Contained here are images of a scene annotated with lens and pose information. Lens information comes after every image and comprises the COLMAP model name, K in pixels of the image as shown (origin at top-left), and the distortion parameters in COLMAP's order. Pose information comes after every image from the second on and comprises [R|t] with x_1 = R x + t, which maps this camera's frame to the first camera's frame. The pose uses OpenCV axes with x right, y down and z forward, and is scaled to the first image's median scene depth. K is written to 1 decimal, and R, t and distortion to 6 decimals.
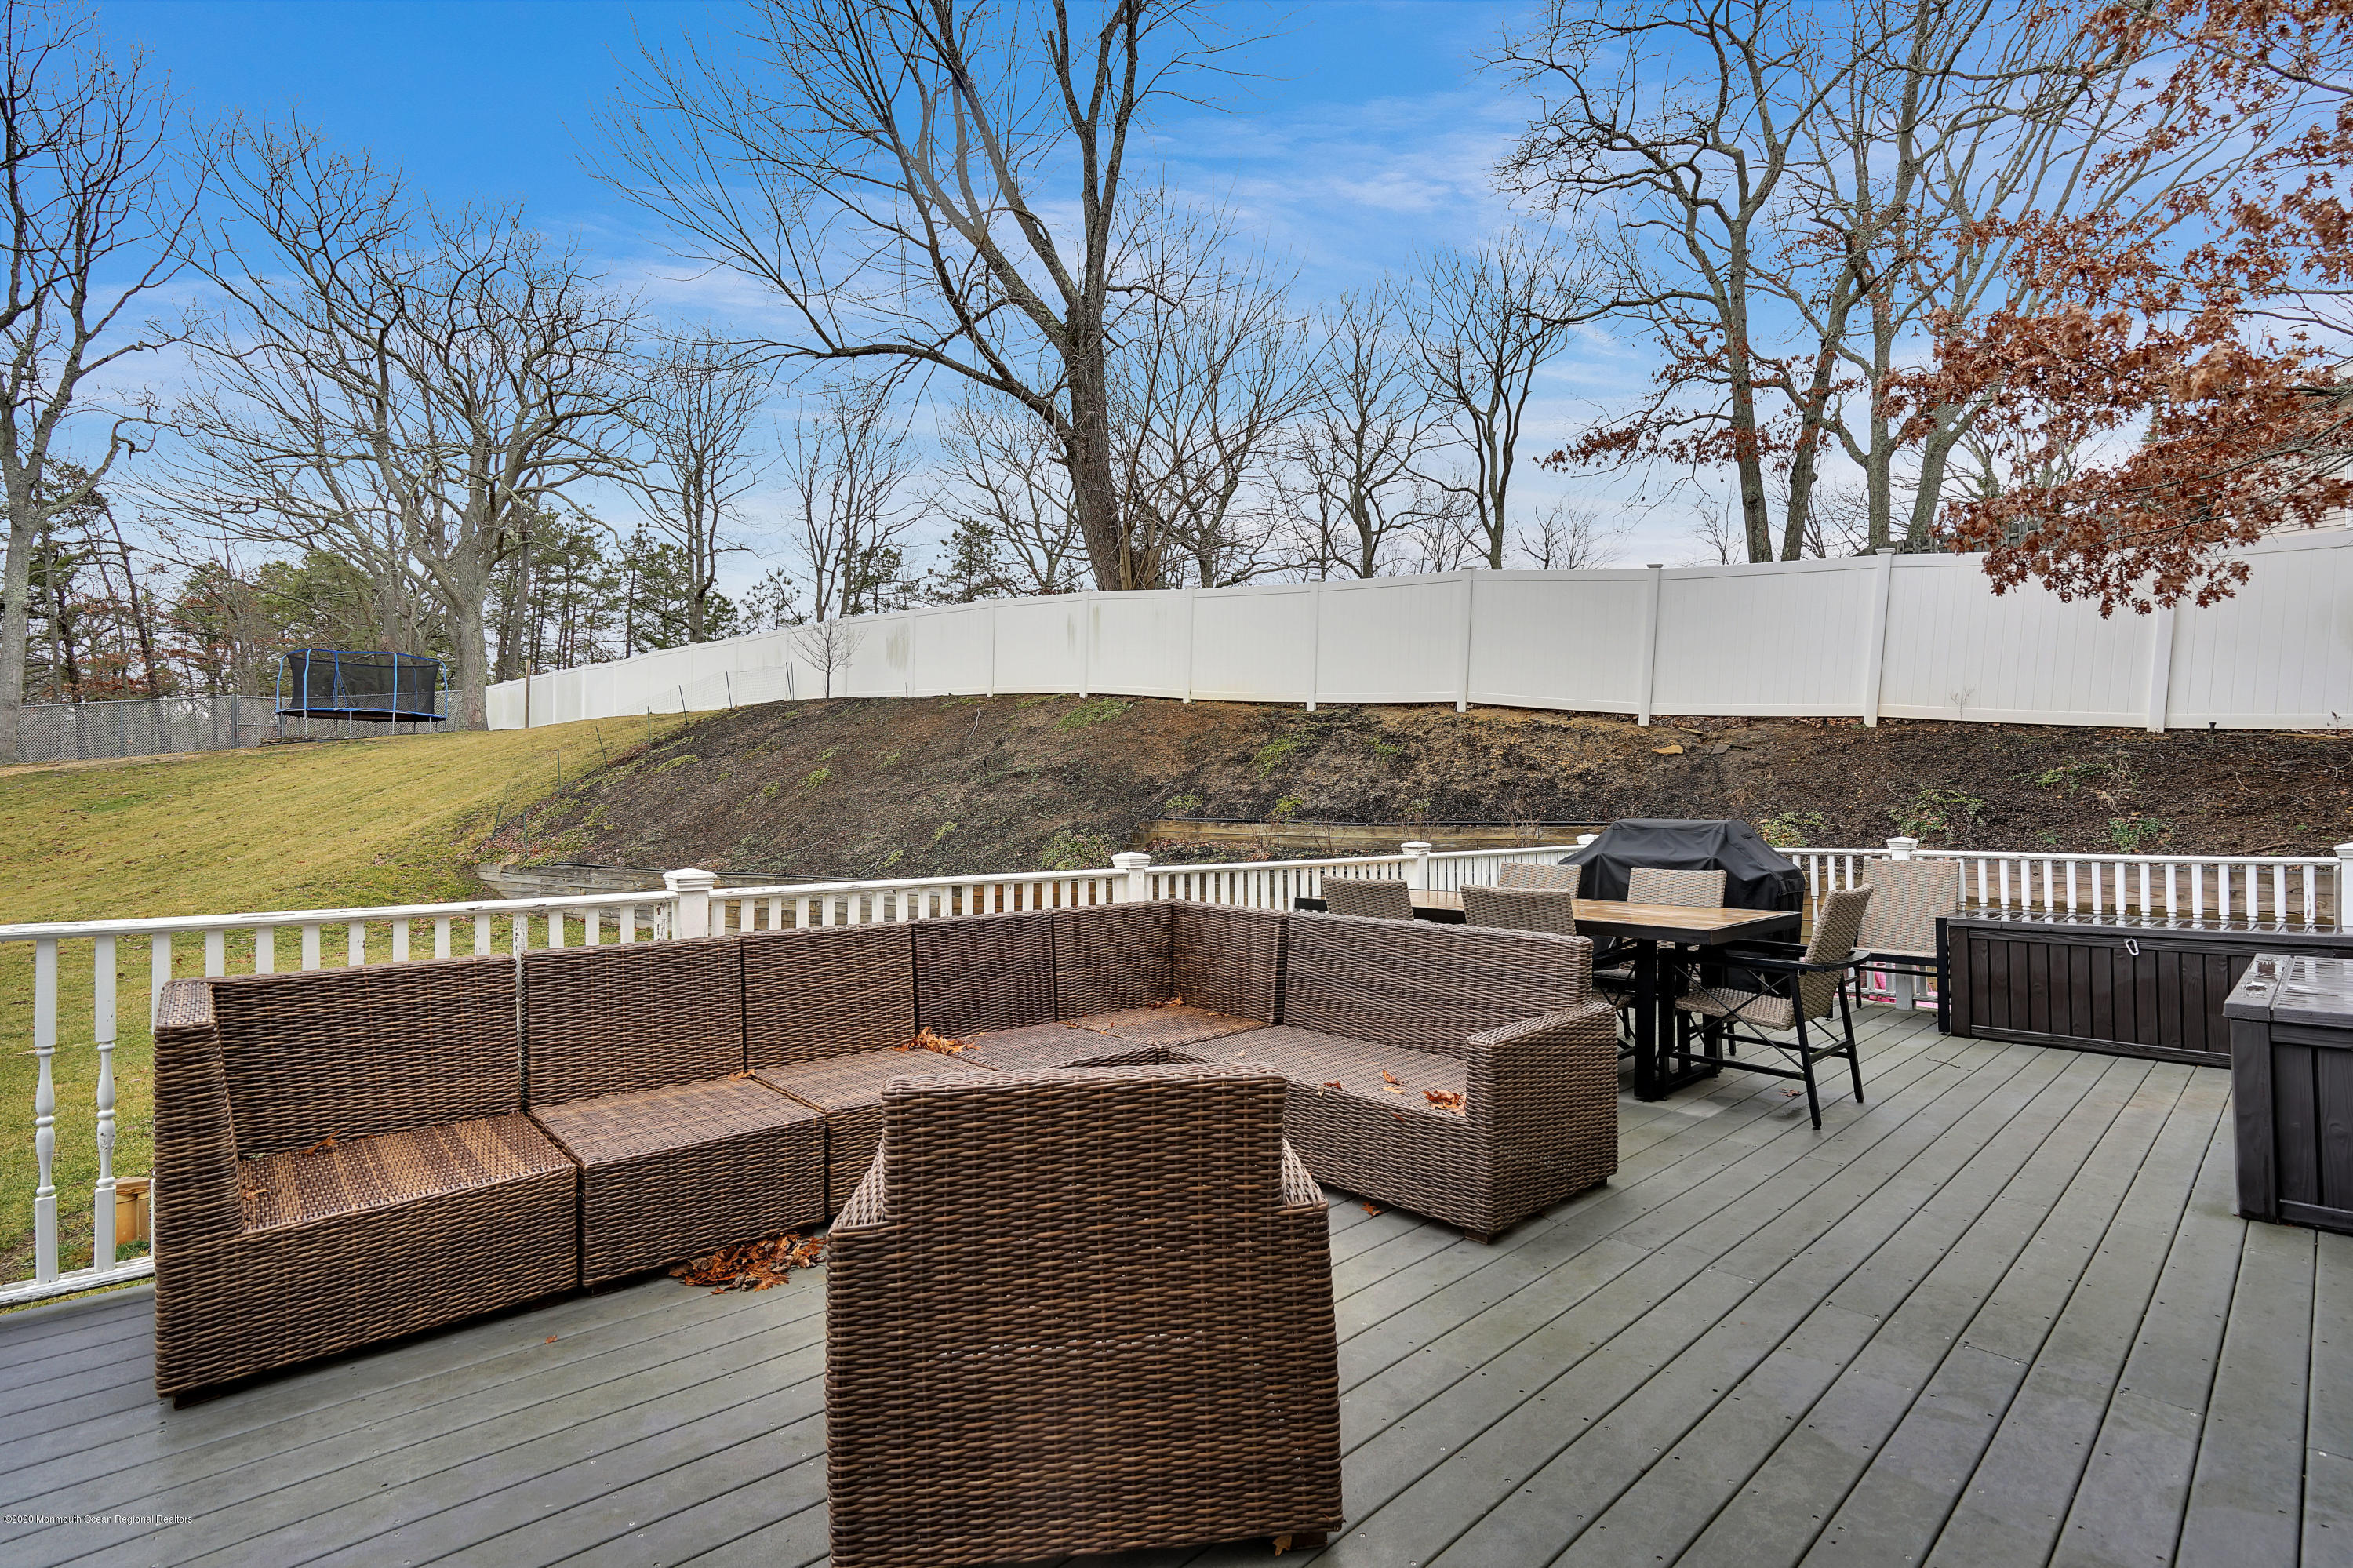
lens RADIAL K [[1076.4, 0, 1190.0], [0, 1076.4, 785.0], [0, 0, 1]] dist [-0.001602, 0.000959]
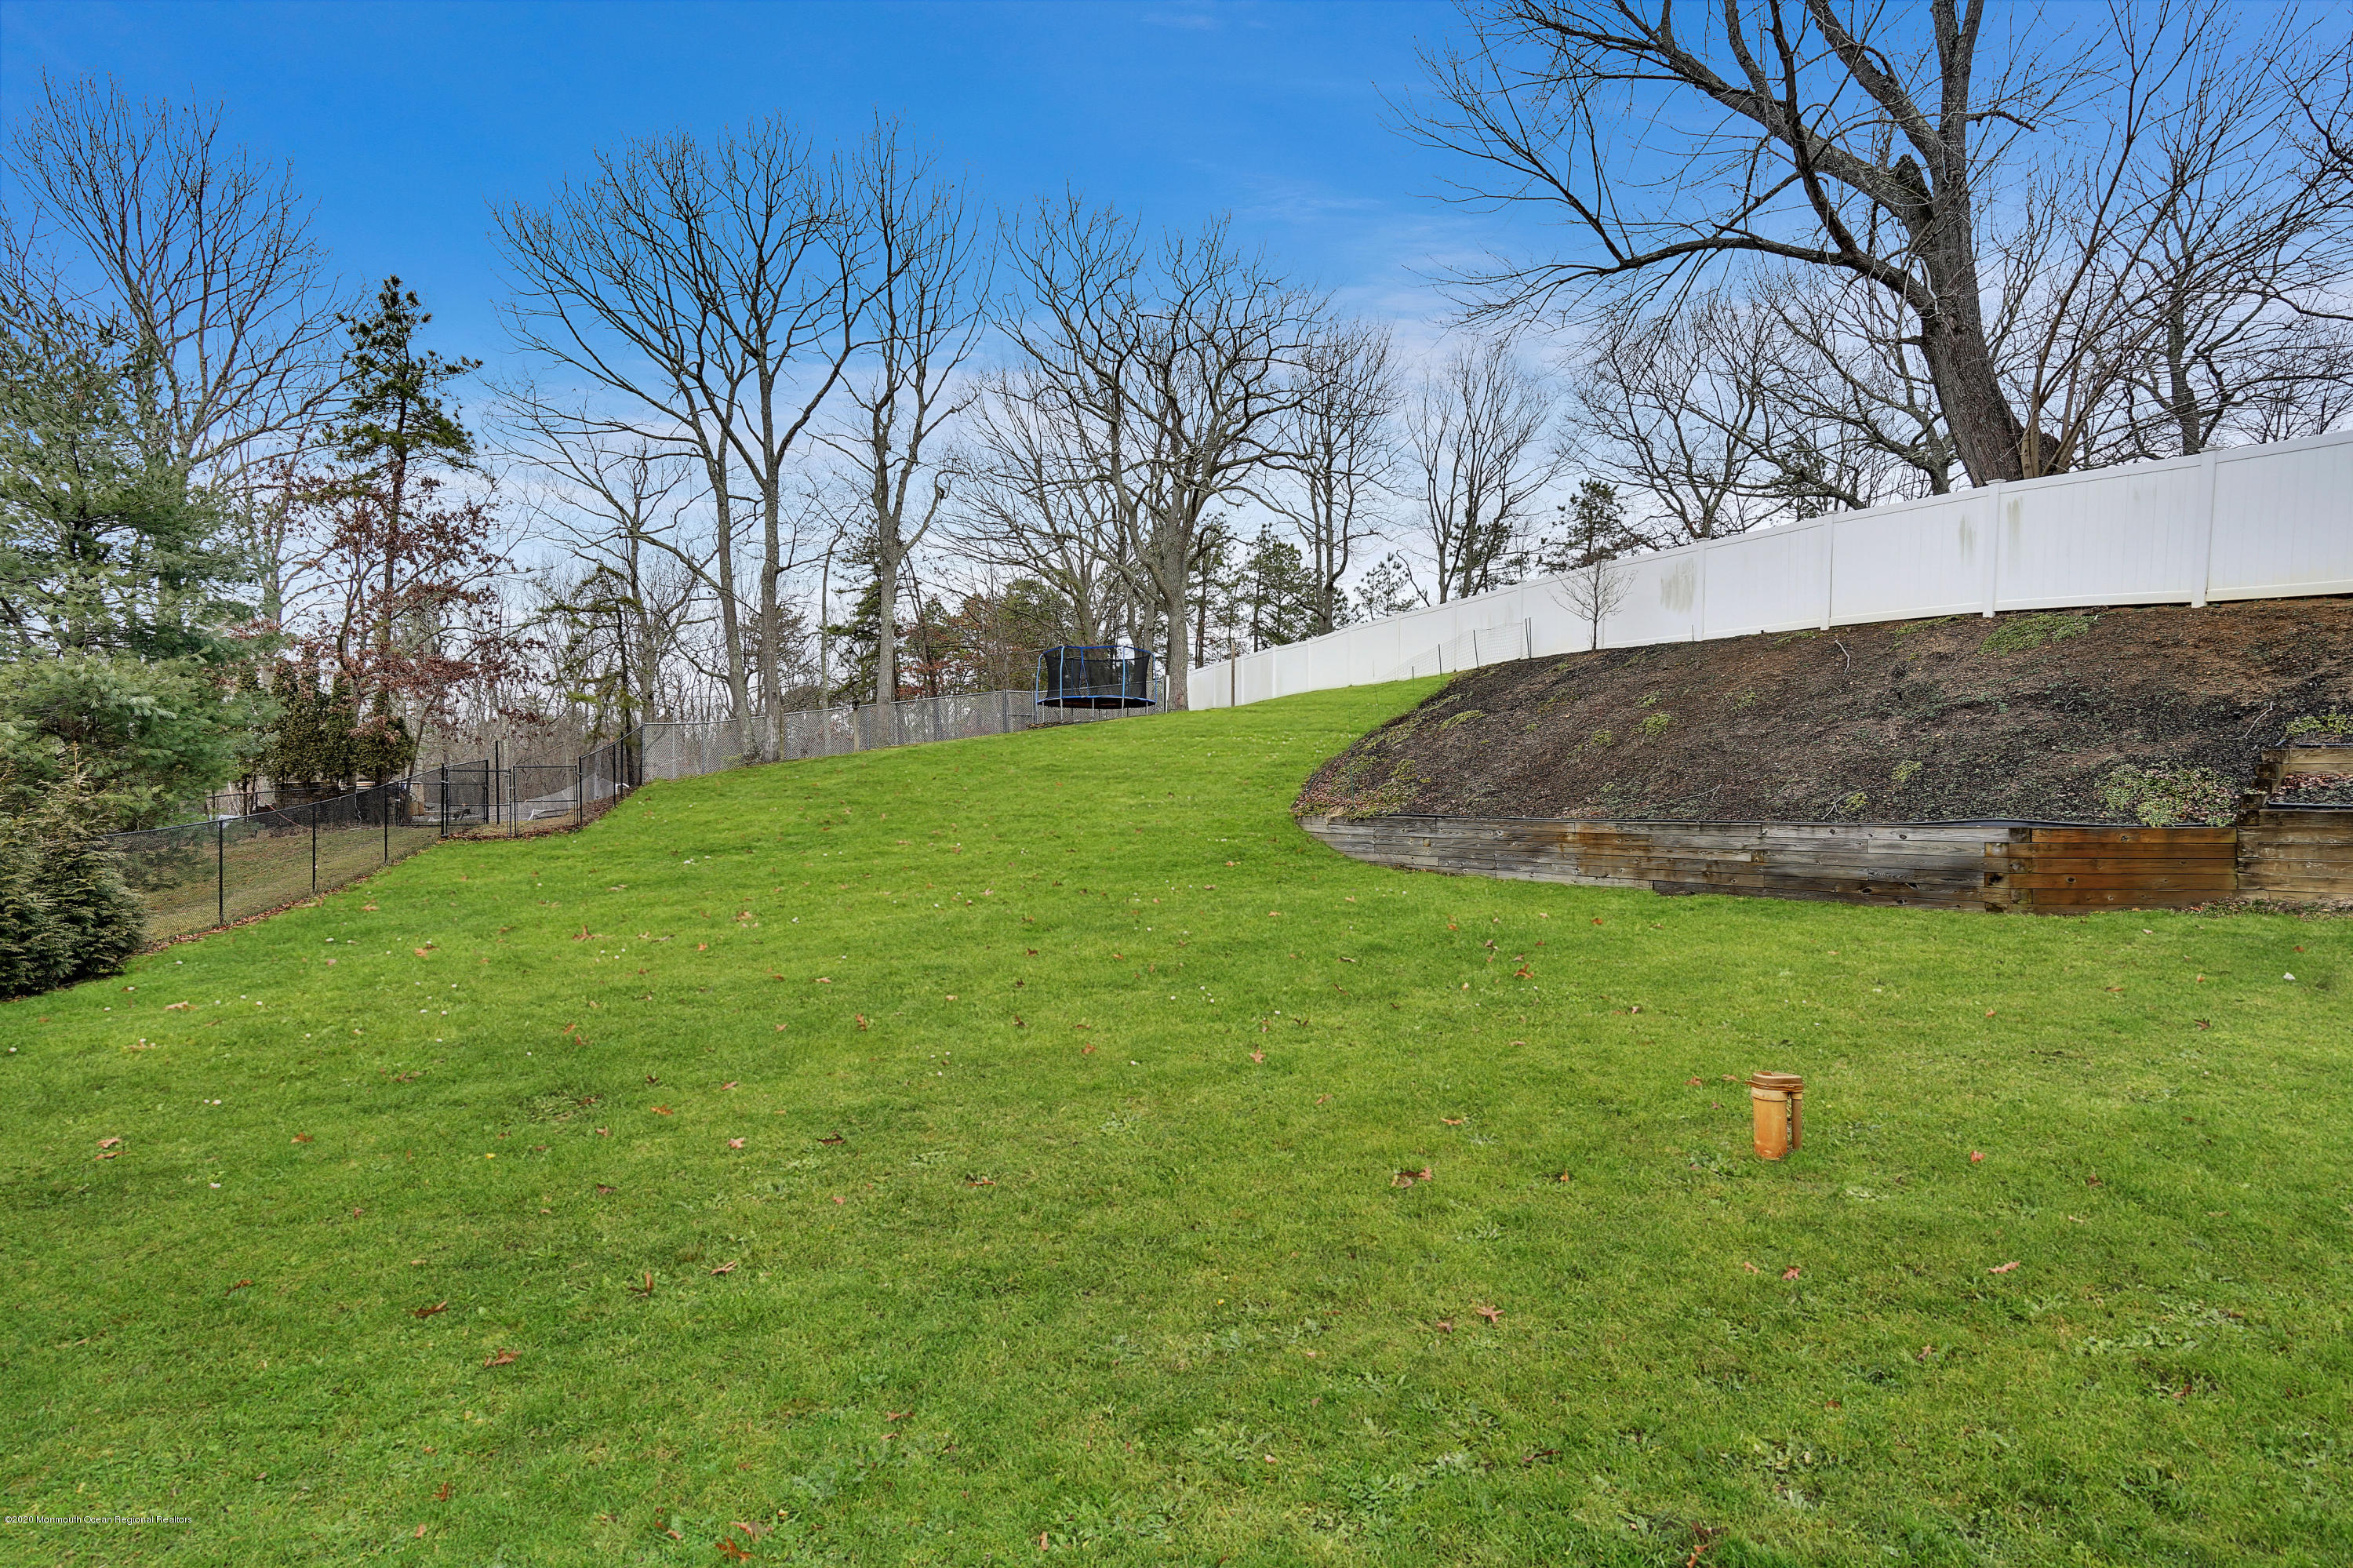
lens RADIAL K [[1076.4, 0, 1177.4], [0, 1076.4, 796.6], [0, 0, 1]] dist [-0.001602, 0.000959]
pose [[0.889635, -0.001814, -0.456669, -0.112980], [0.008229, 0.999893, 0.012059, 0.015567], [0.456598, -0.014486, 0.889555, 0.004879]]
